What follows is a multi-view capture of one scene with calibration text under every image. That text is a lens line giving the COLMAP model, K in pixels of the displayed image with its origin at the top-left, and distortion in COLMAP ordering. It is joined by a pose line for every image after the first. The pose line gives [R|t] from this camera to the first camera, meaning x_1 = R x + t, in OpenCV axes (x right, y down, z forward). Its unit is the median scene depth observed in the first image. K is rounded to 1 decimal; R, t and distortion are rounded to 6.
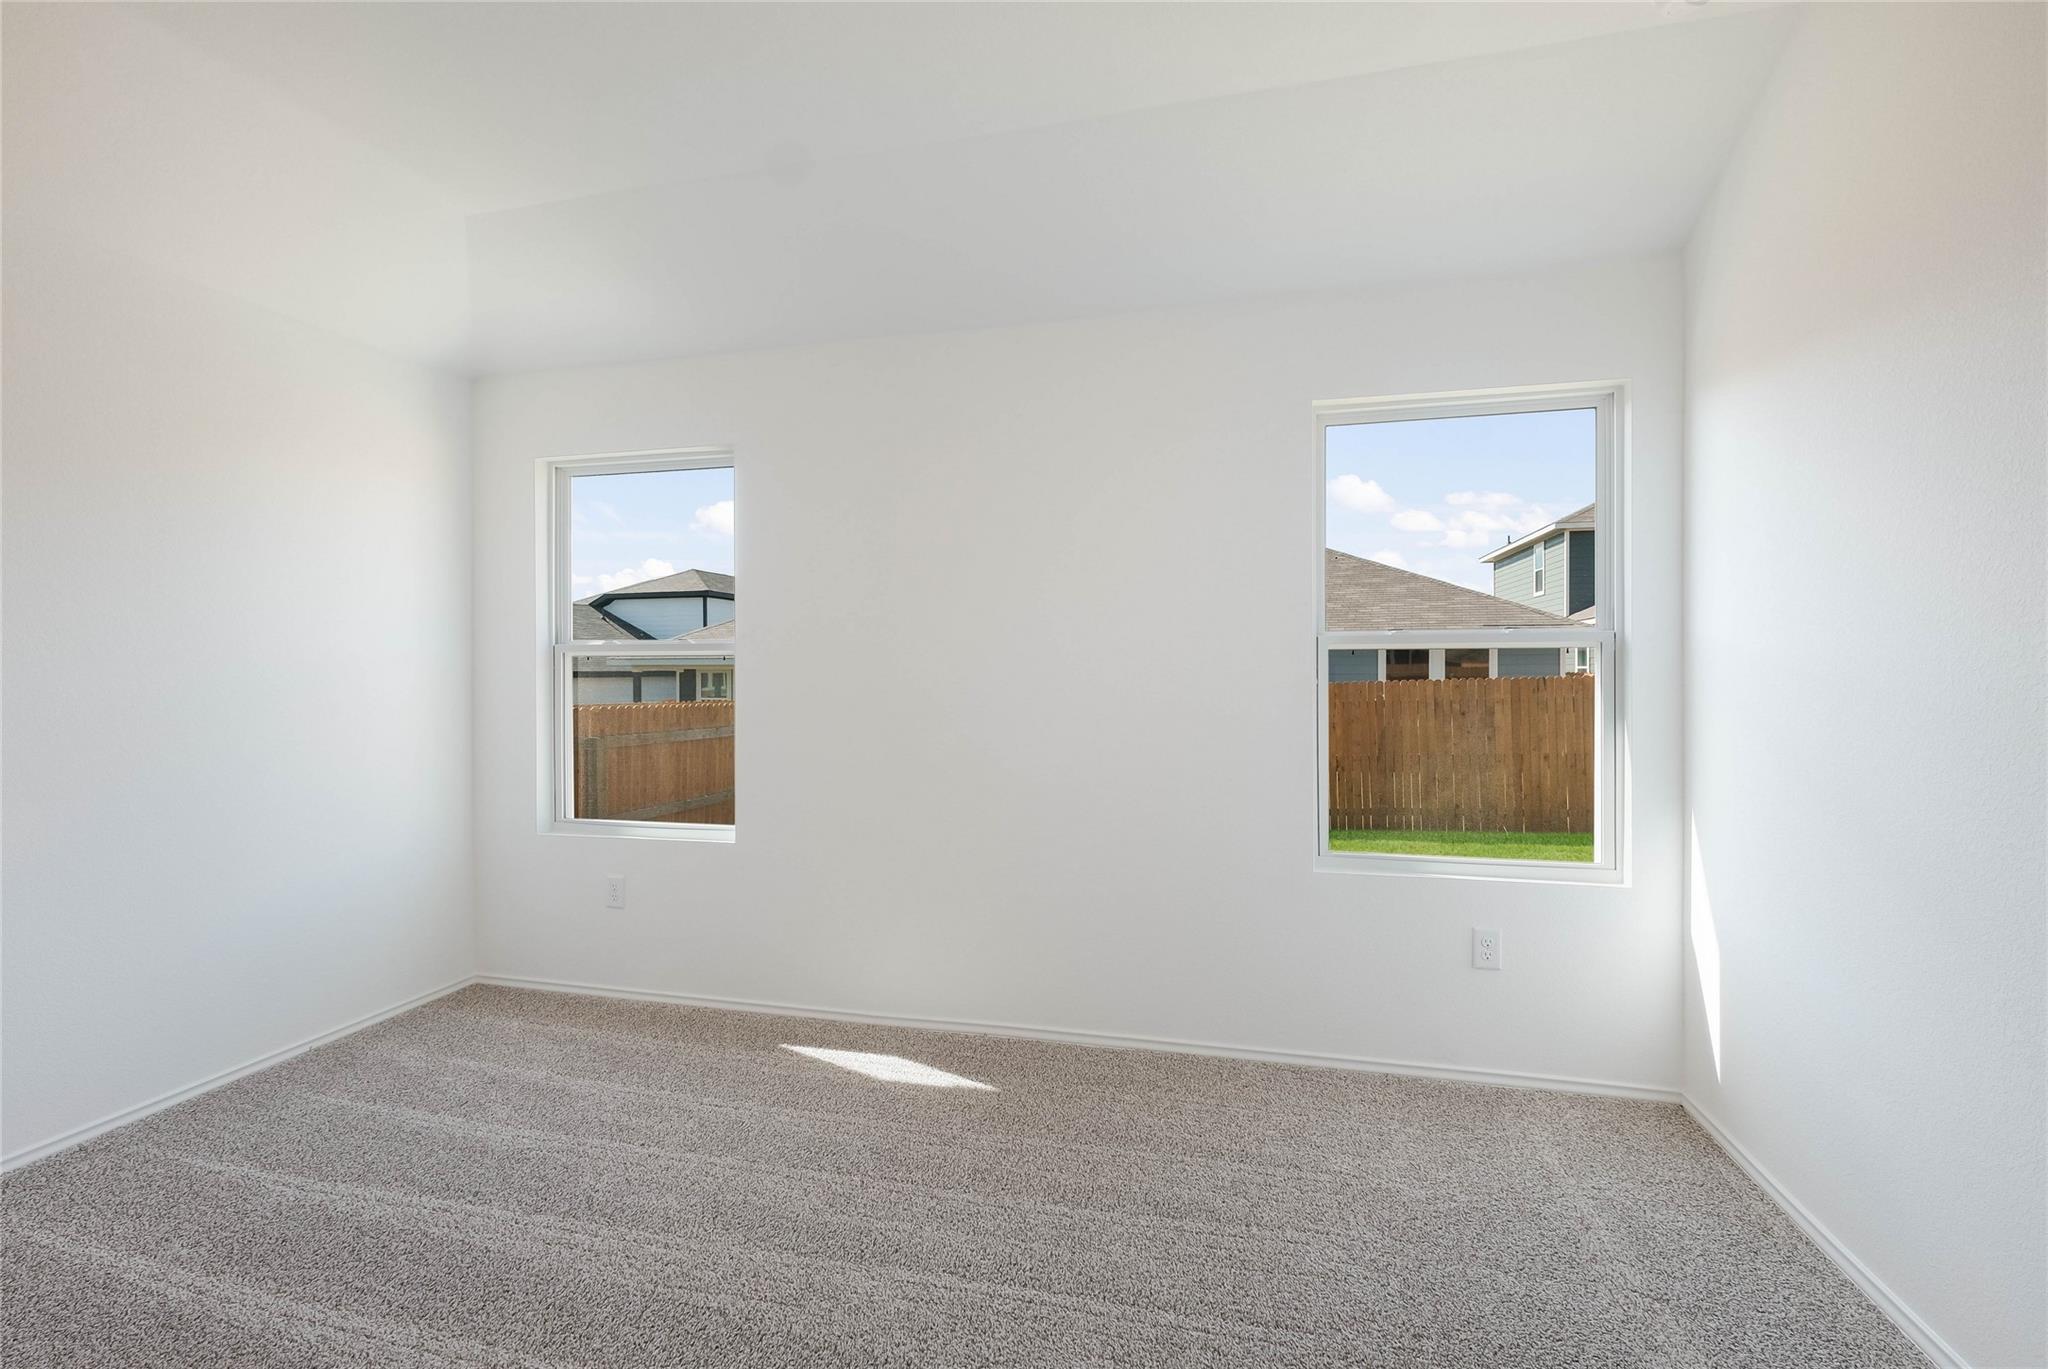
lens RADIAL K [[887.8, 0, 1044.5], [0, 887.8, 683.1], [0, 0, 1]] dist [0.003315, 0.000252]
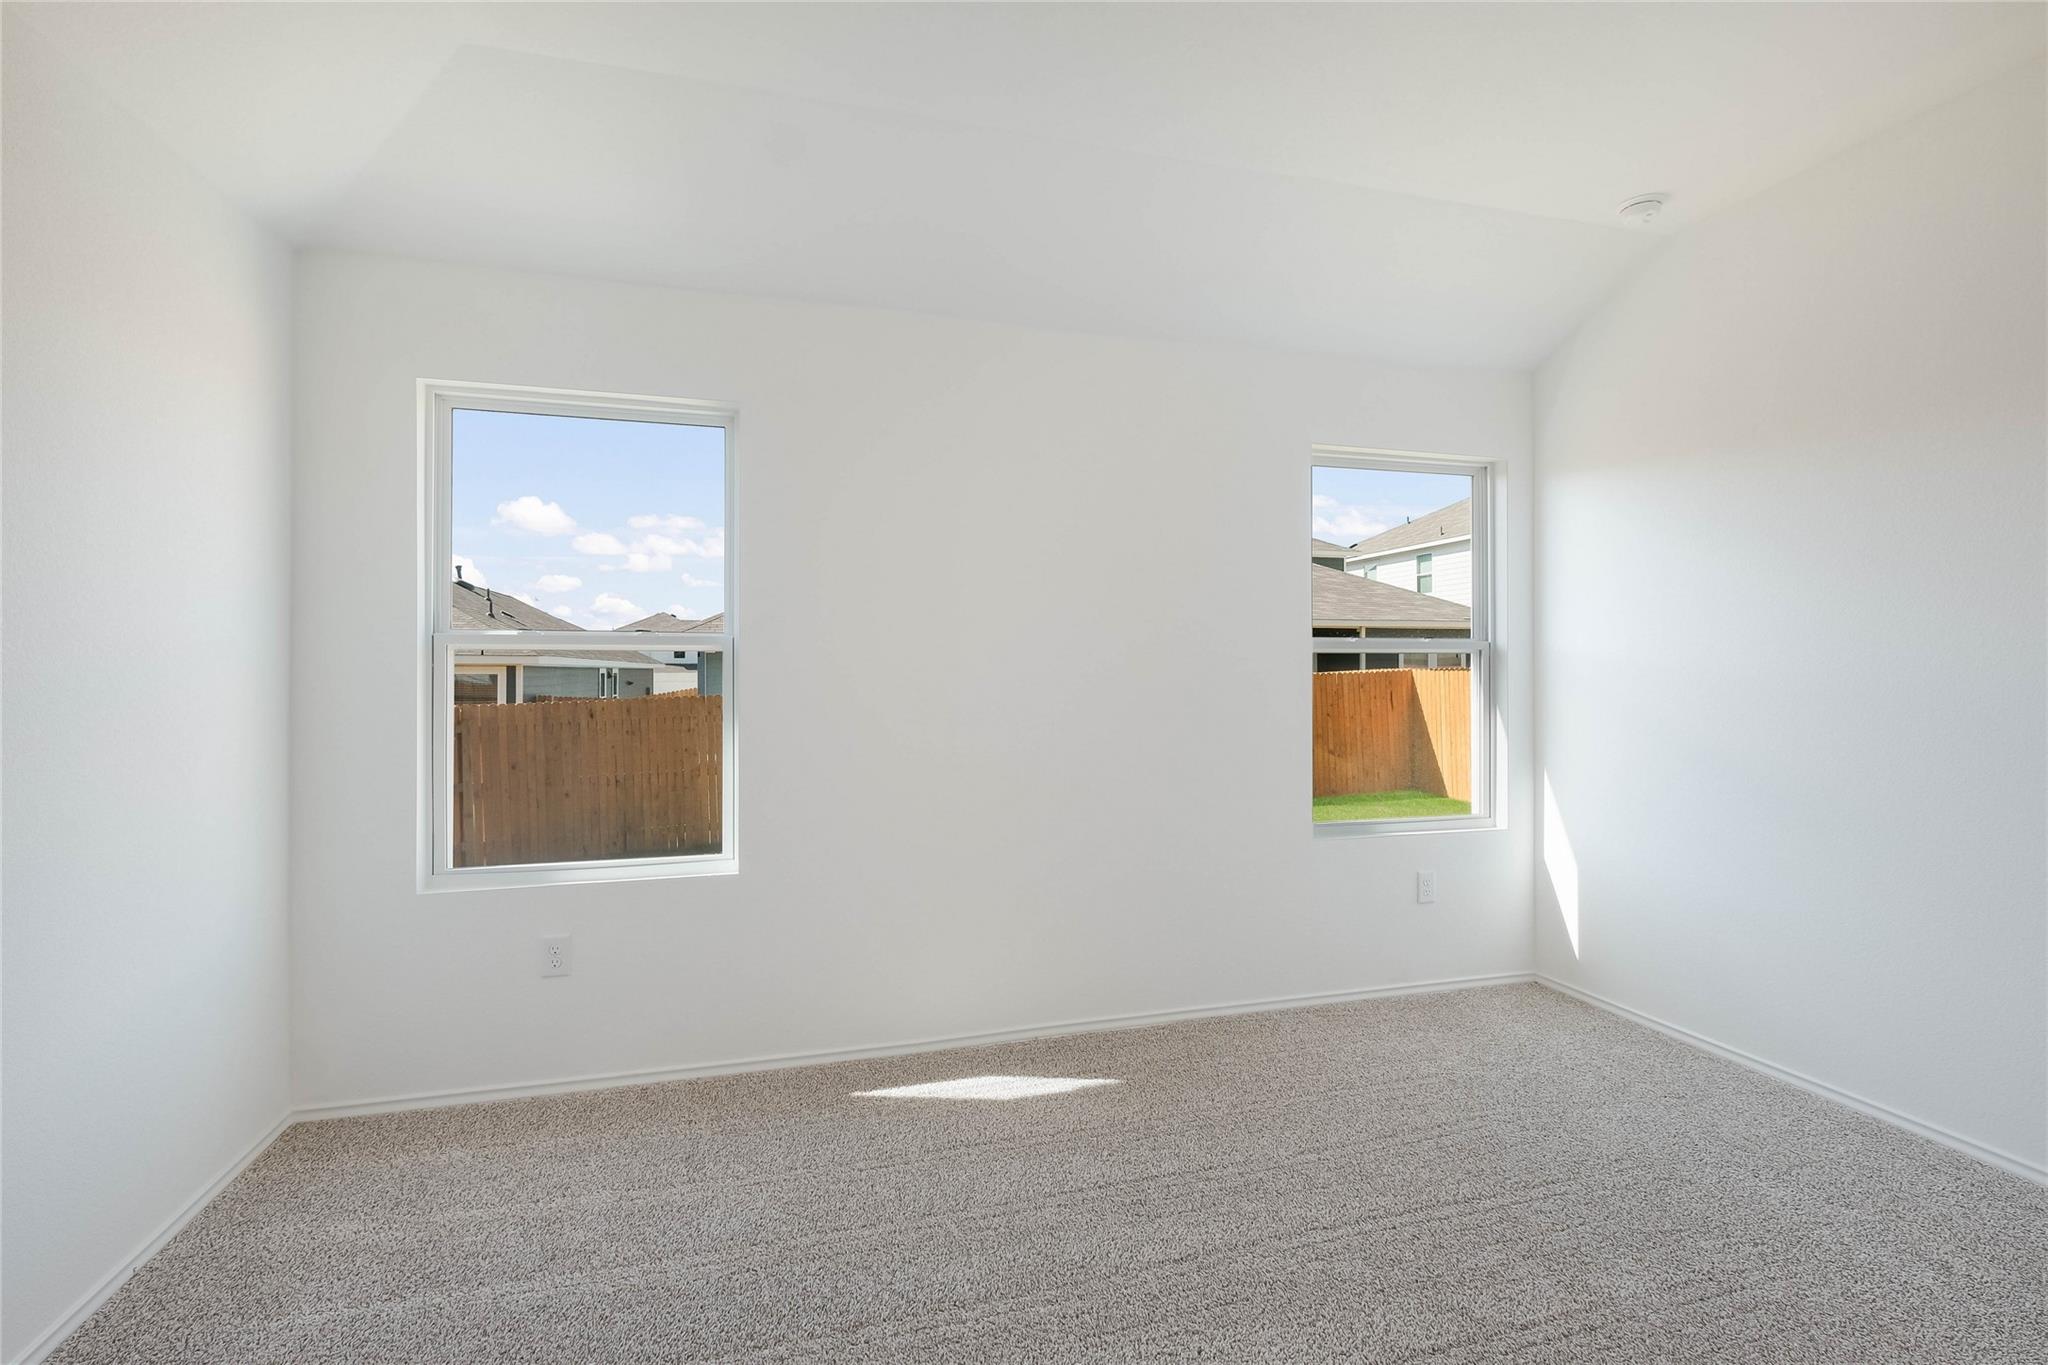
lens RADIAL K [[894.5, 0, 1043.1], [0, 894.5, 669.7], [0, 0, 1]] dist [0.001852, 0.000208]
pose [[0.871459, 0.001971, 0.490465, -0.590427], [0.005569, 0.999888, -0.013912, -0.000052], [-0.490437, 0.014855, 0.871350, 0.132734]]
